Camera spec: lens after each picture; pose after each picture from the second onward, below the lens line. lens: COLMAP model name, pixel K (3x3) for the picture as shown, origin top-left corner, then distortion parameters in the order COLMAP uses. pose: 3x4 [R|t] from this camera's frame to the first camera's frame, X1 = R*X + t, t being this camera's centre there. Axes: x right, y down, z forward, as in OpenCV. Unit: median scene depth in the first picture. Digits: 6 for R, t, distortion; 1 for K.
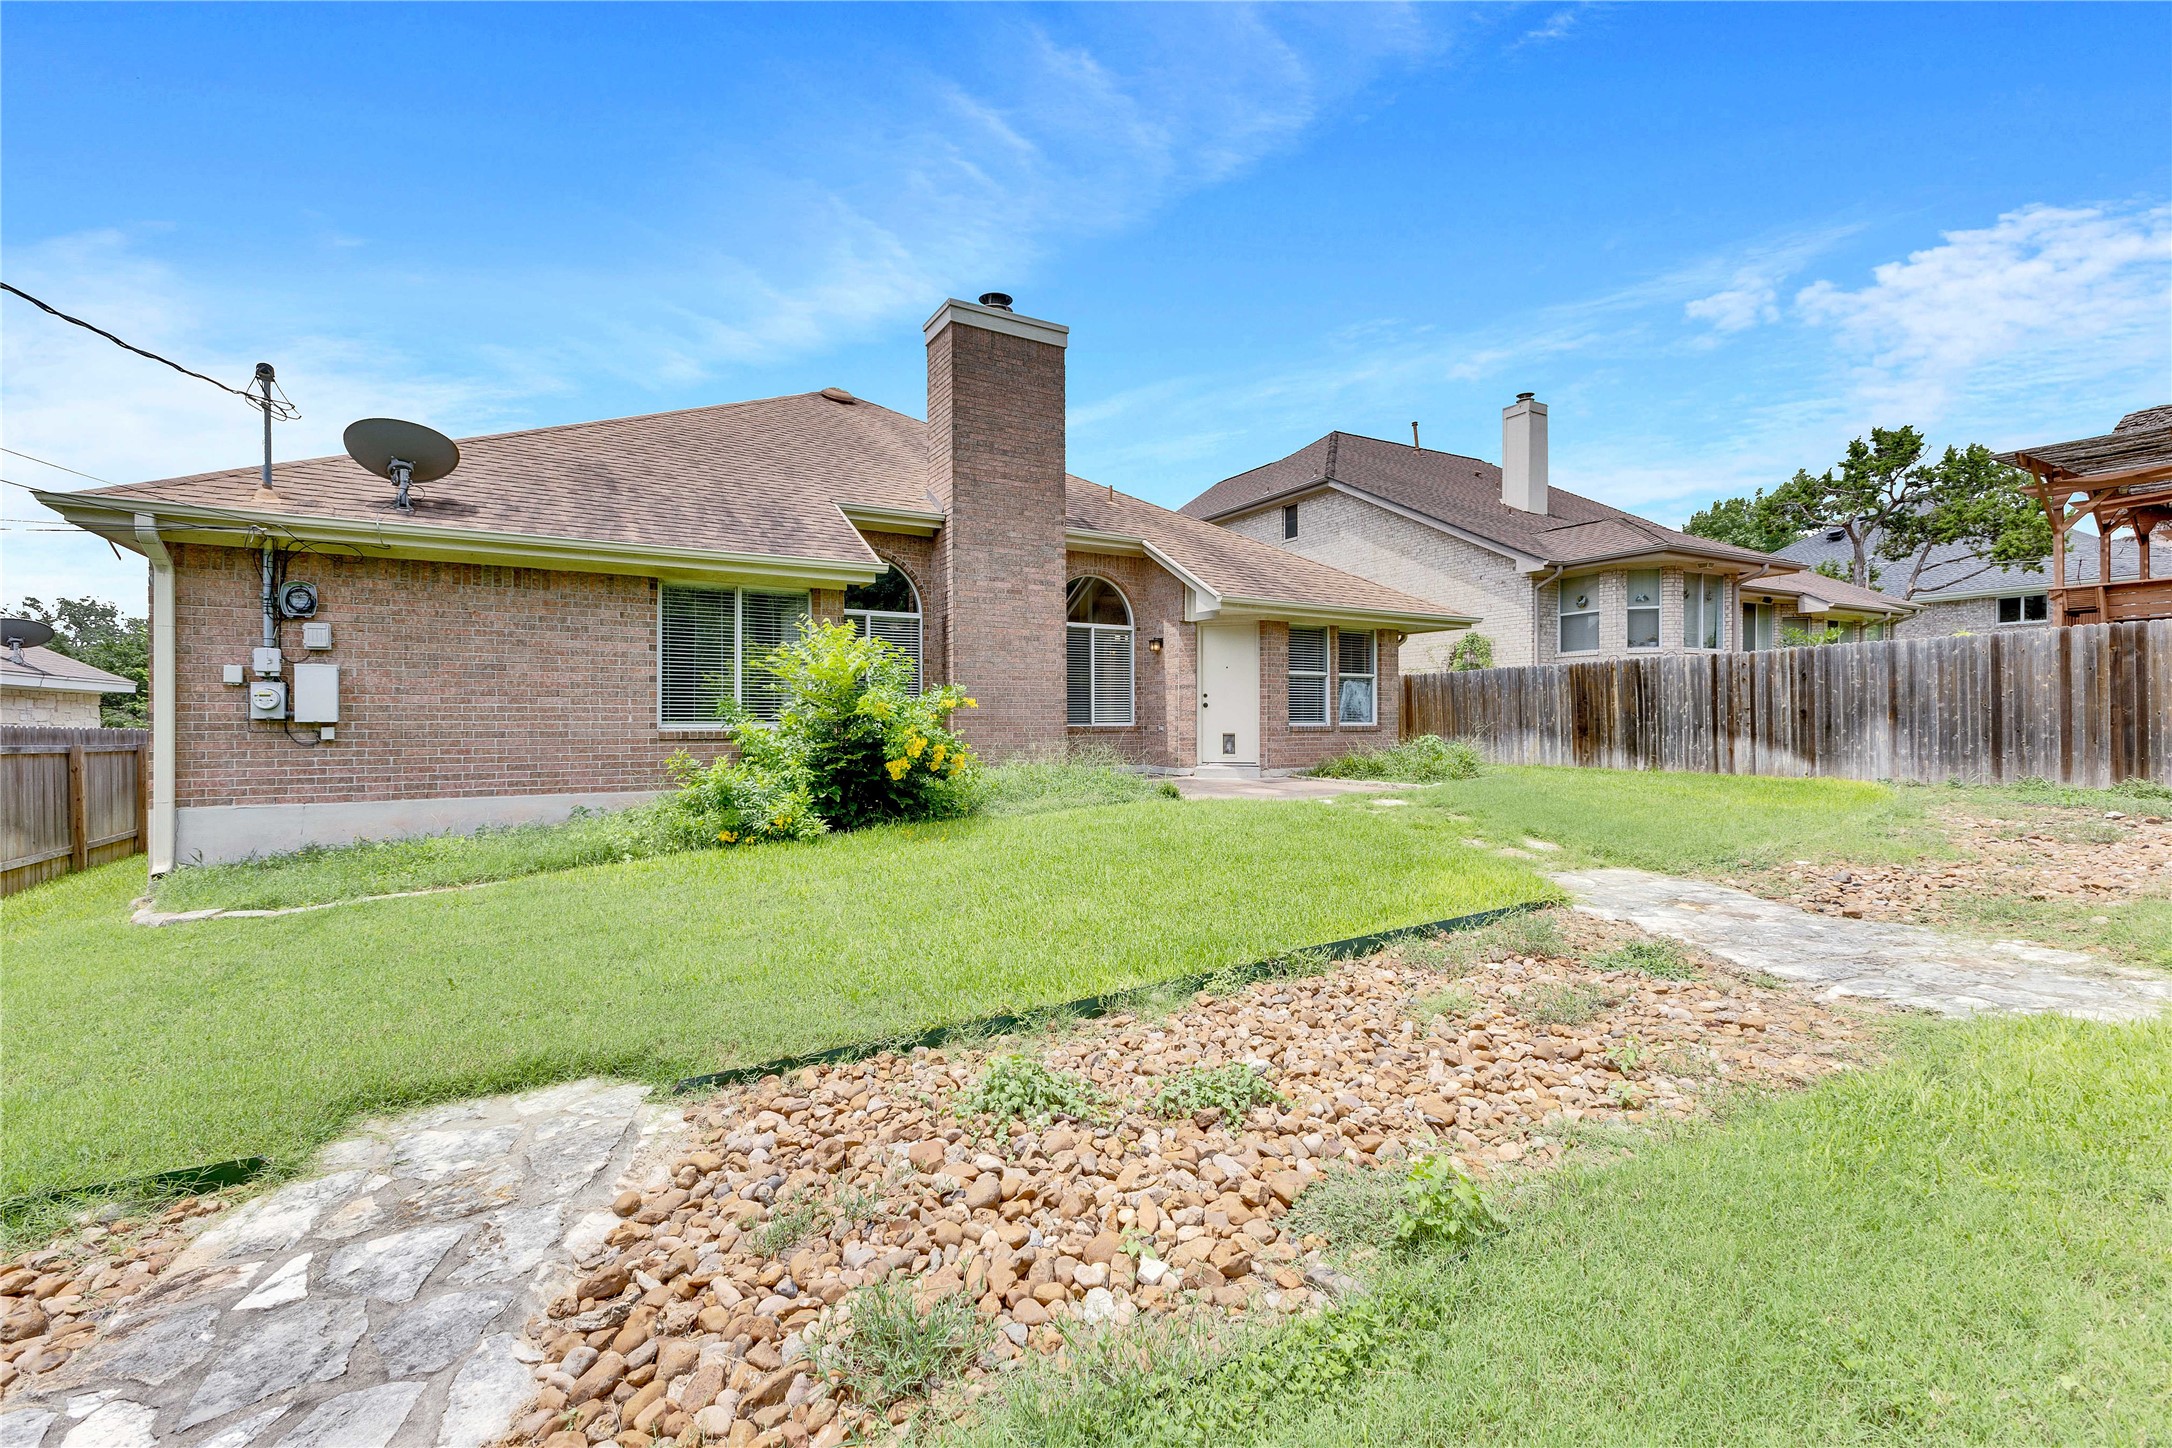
lens RADIAL K [[909.5, 0, 1075.6], [0, 909.5, 722.5], [0, 0, 1]] dist [0.003627, 0.000208]
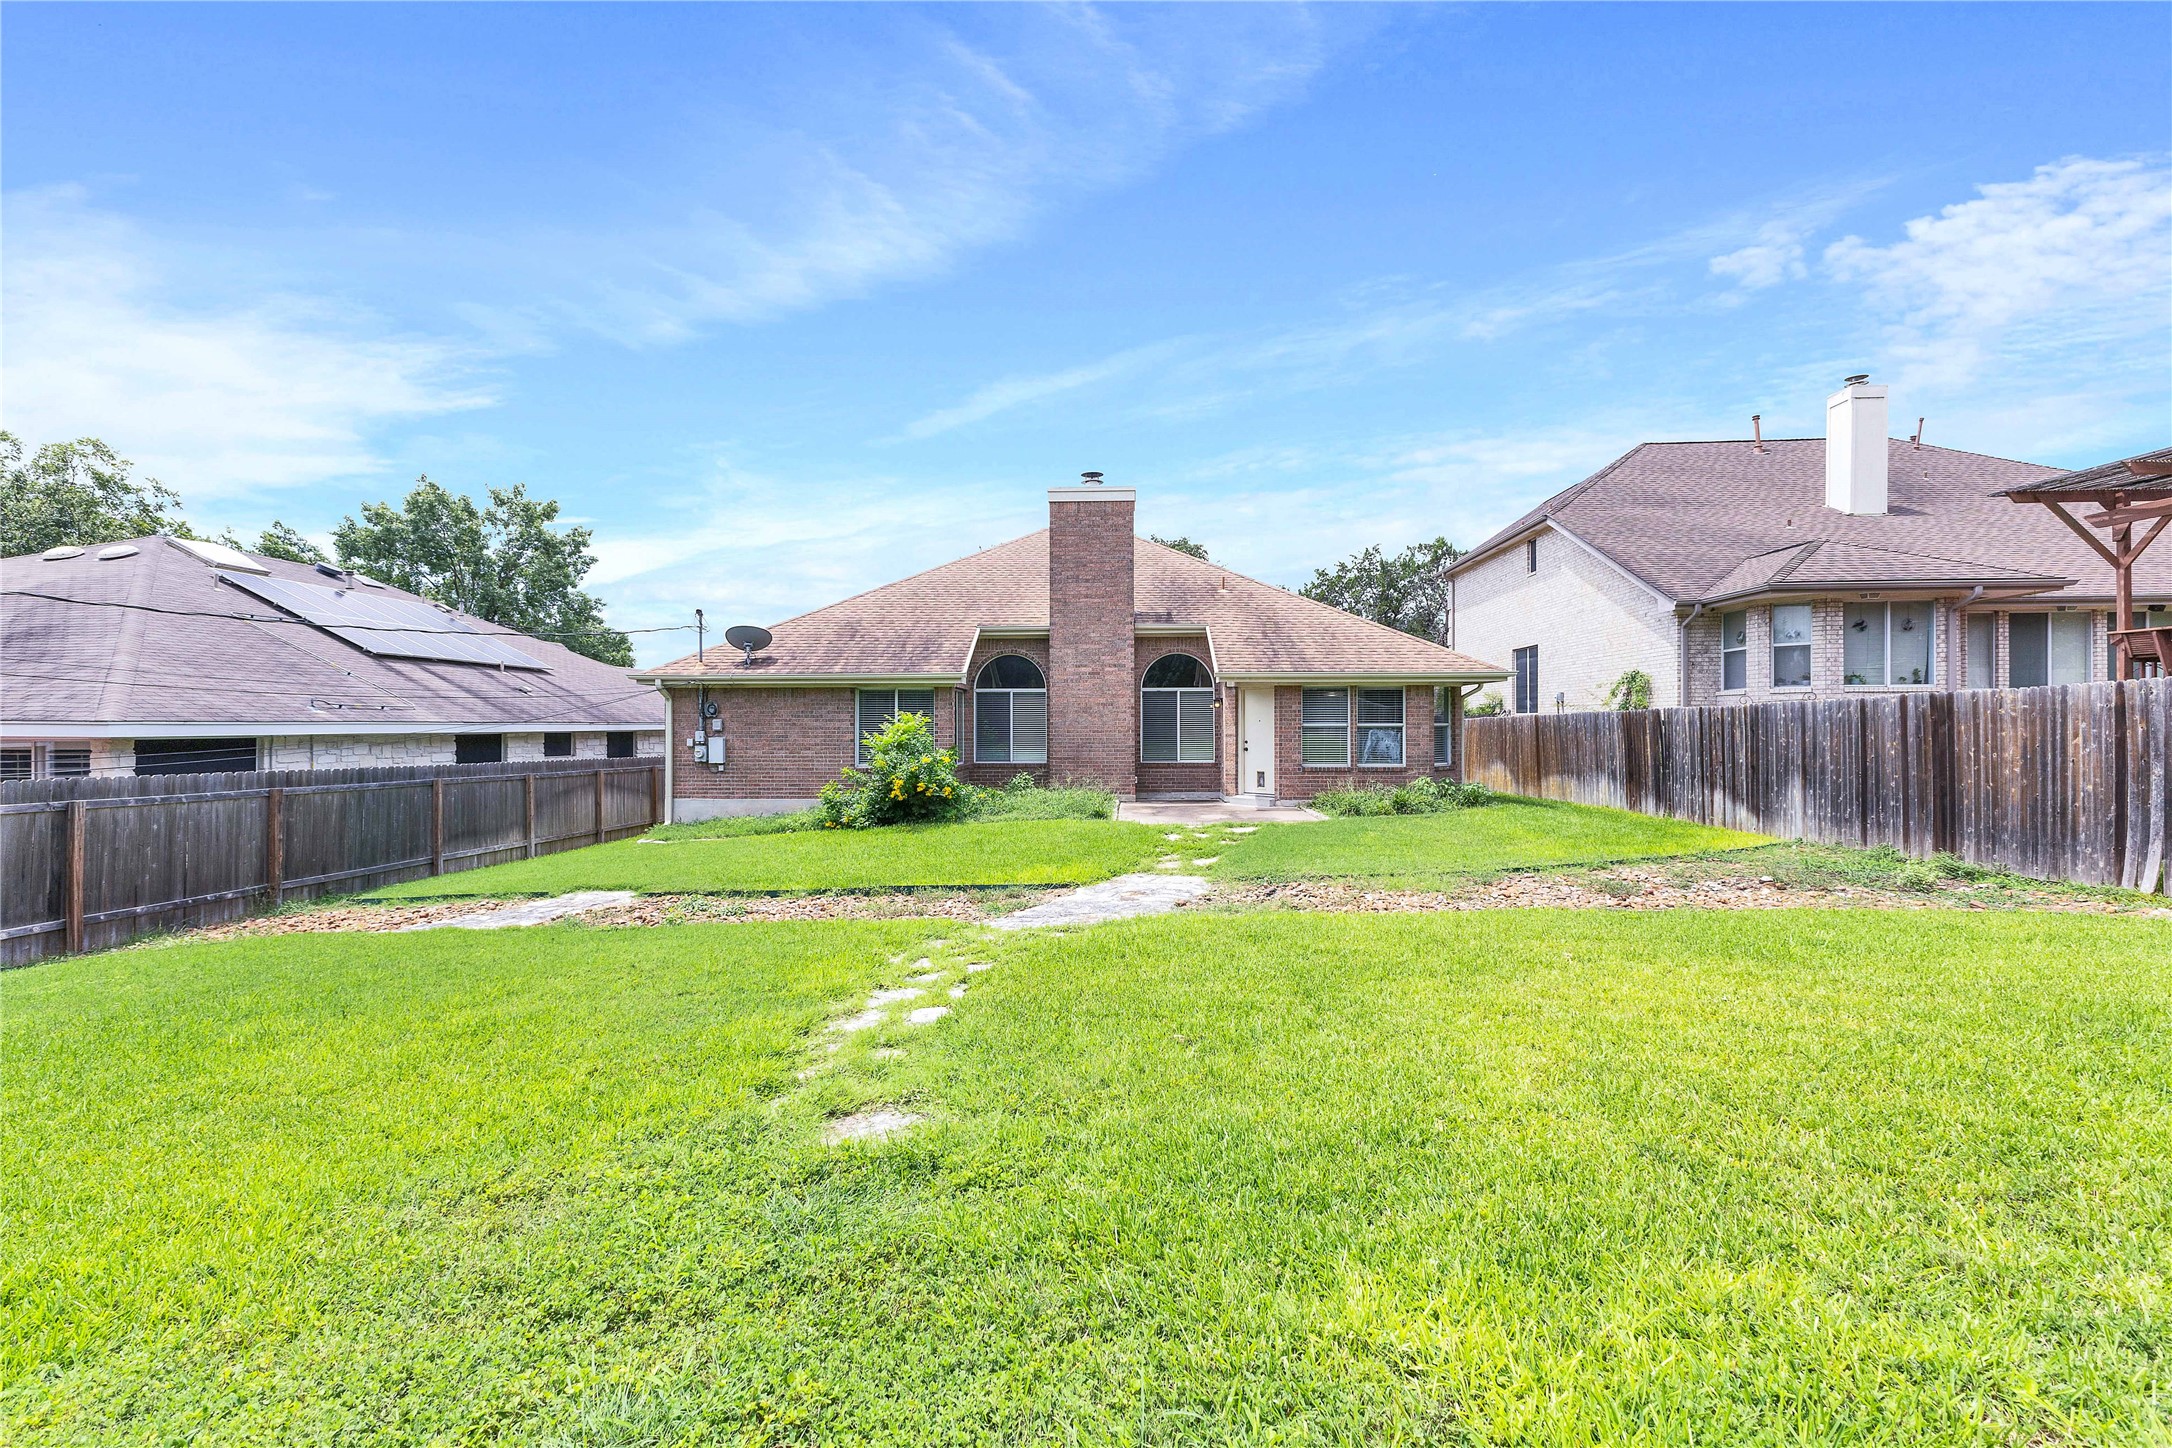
lens RADIAL K [[890.5, 0, 1087.8], [0, 890.5, 725.3], [0, 0, 1]] dist [0.000843, 0.000194]
pose [[0.843665, -0.000593, -0.536870, 0.713600], [-0.000410, 0.999998, -0.001750, -0.057214], [0.536870, 0.001697, 0.843663, -0.234137]]
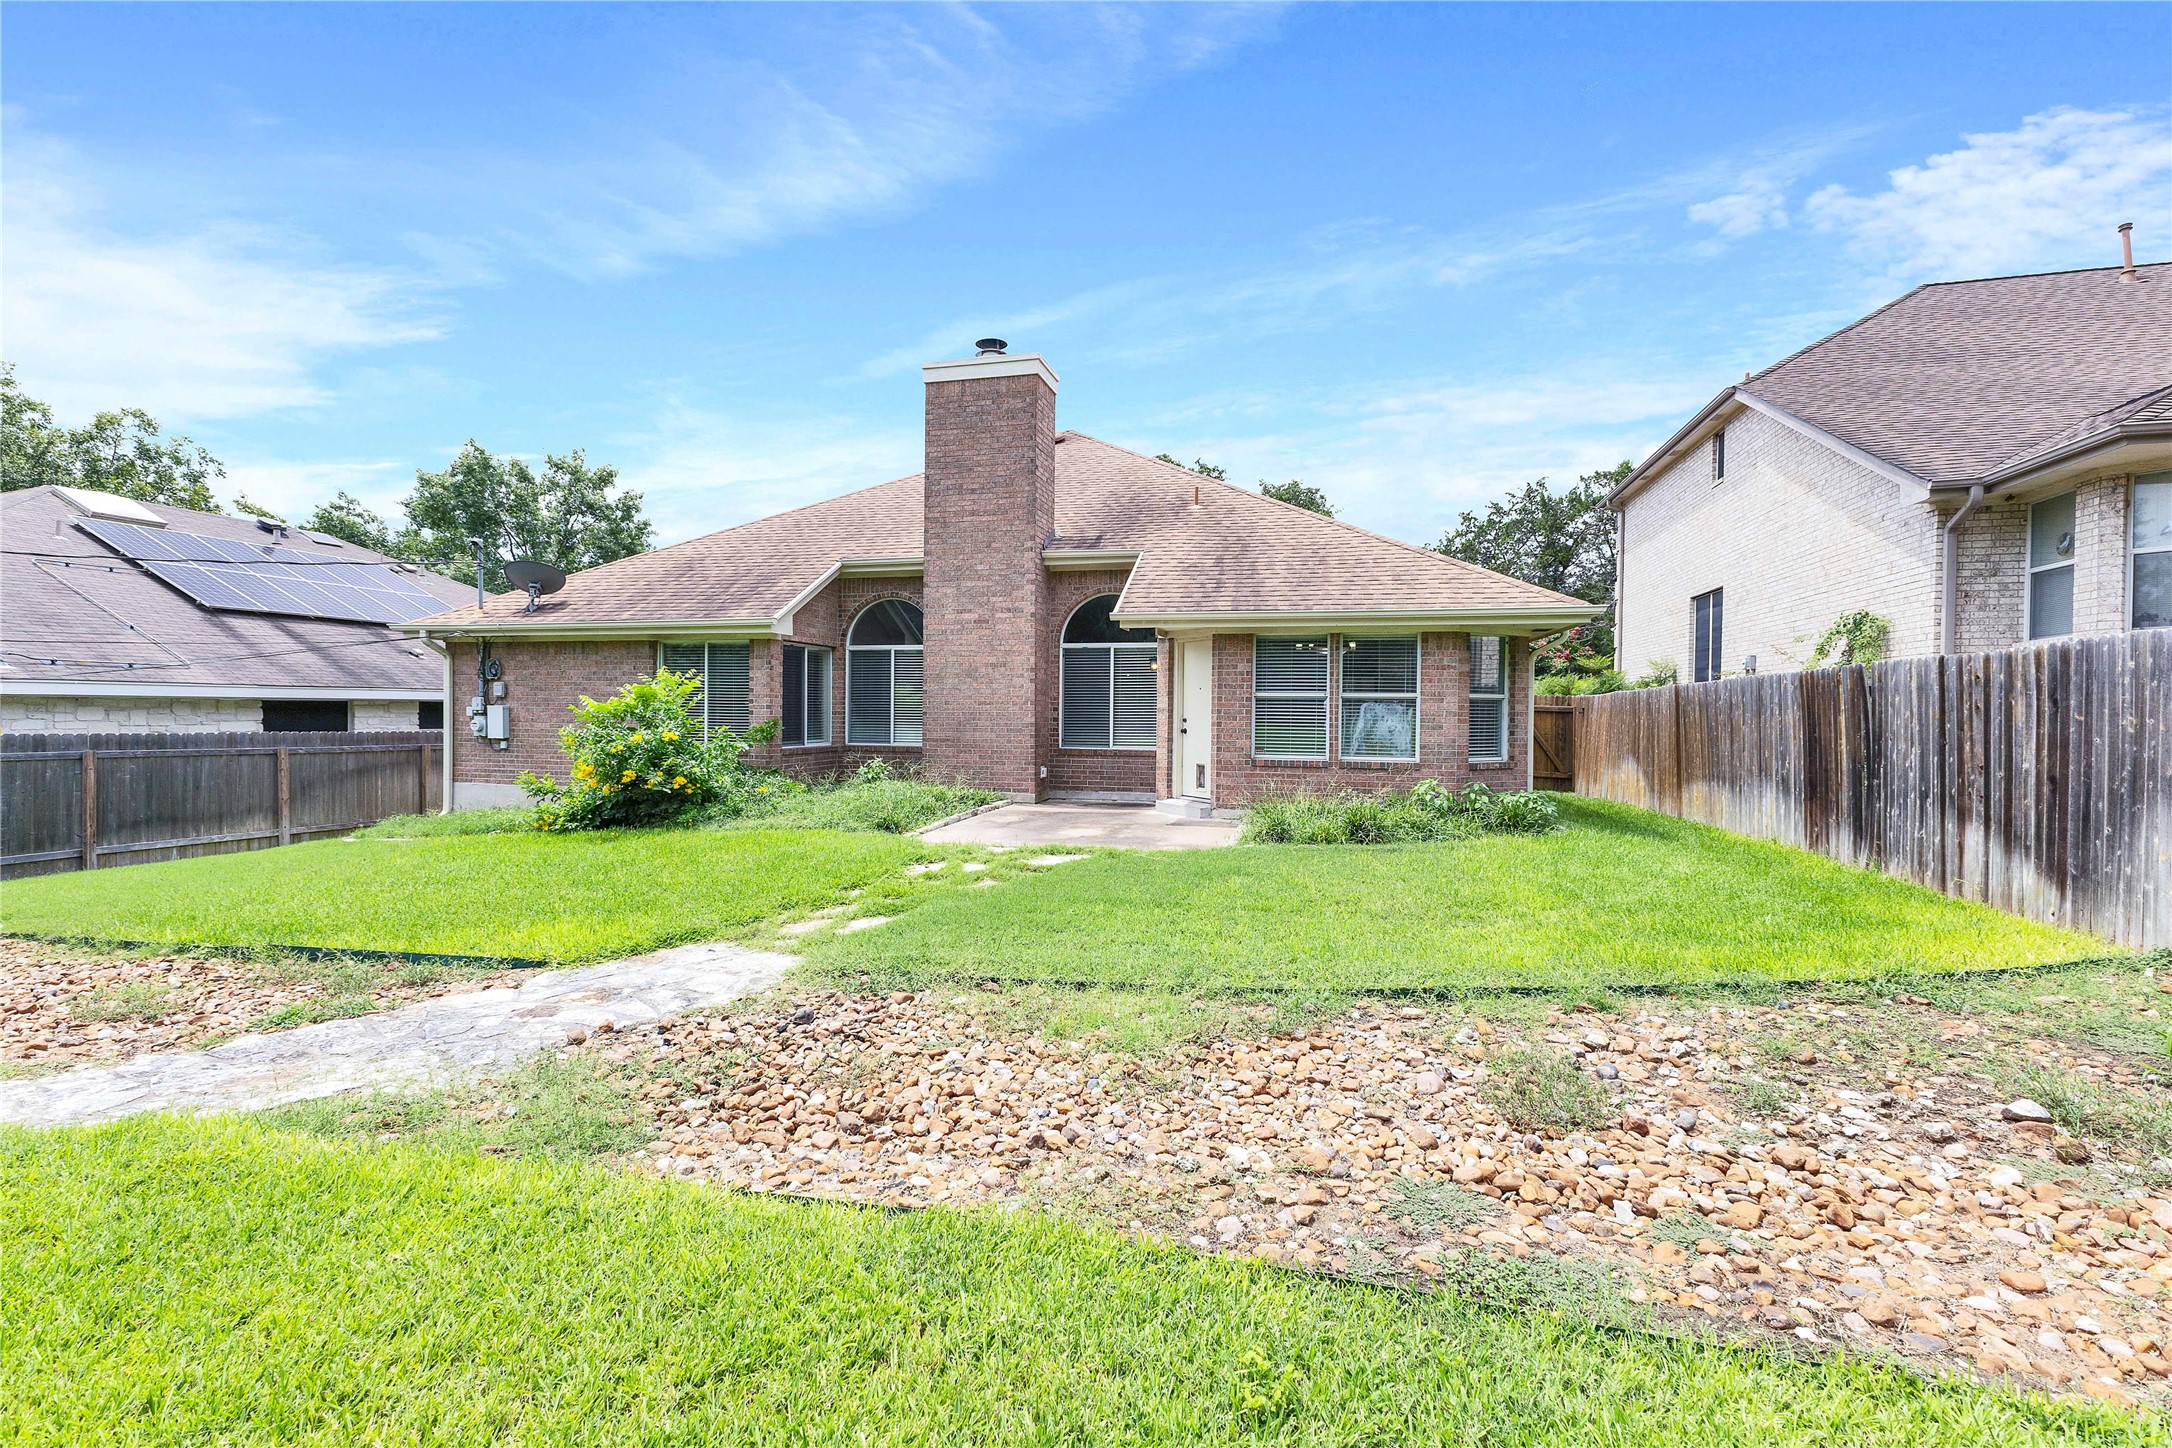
lens RADIAL K [[926.5, 0, 1085.9], [0, 926.5, 725.6], [0, 0, 1]] dist [0.002119, -0.000138]
pose [[0.717691, 0.019457, -0.696089, 0.781294], [-0.011859, 0.999806, 0.015719, -0.042058], [0.696260, -0.003027, 0.717783, 0.316753]]
